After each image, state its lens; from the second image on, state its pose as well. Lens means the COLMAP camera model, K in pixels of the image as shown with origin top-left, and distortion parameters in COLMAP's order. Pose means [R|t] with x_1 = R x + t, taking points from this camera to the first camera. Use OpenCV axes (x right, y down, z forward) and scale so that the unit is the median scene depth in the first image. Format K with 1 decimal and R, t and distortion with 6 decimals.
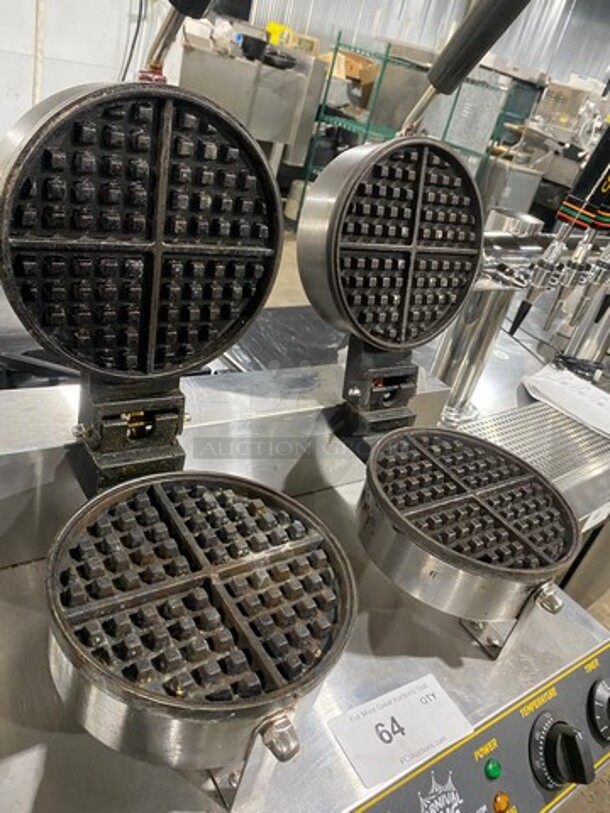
lens RADIAL K [[604.6, 0, 304.8], [0, 604.6, 399.4], [0, 0, 1]] dist [0.018938, -0.003586]
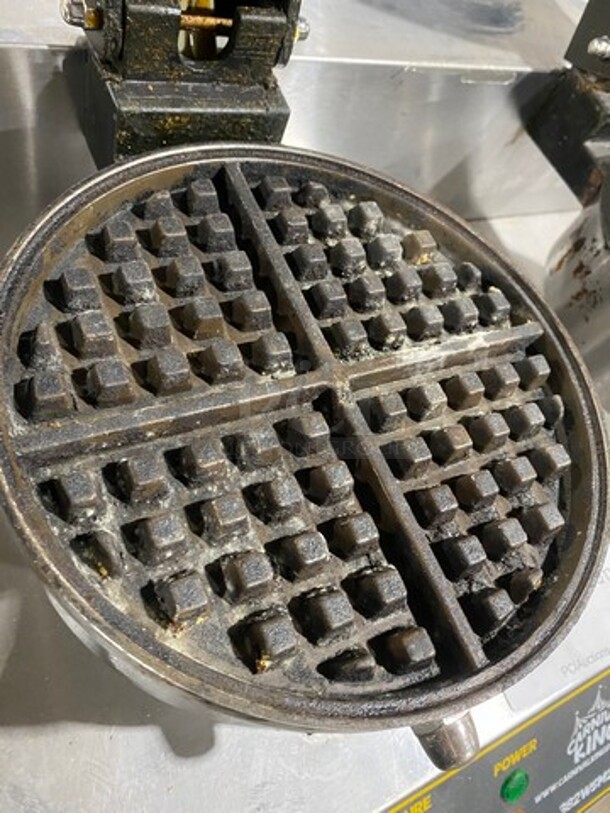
lens RADIAL K [[604.6, 0, 304.8], [0, 604.6, 399.4], [0, 0, 1]] dist [0.018938, -0.003586]
pose [[0.983634, 0.178444, -0.024938, -0.151748], [-0.148029, 0.879255, 0.452768, 0.081861], [0.102720, -0.441666, 0.891280, 0.521701]]
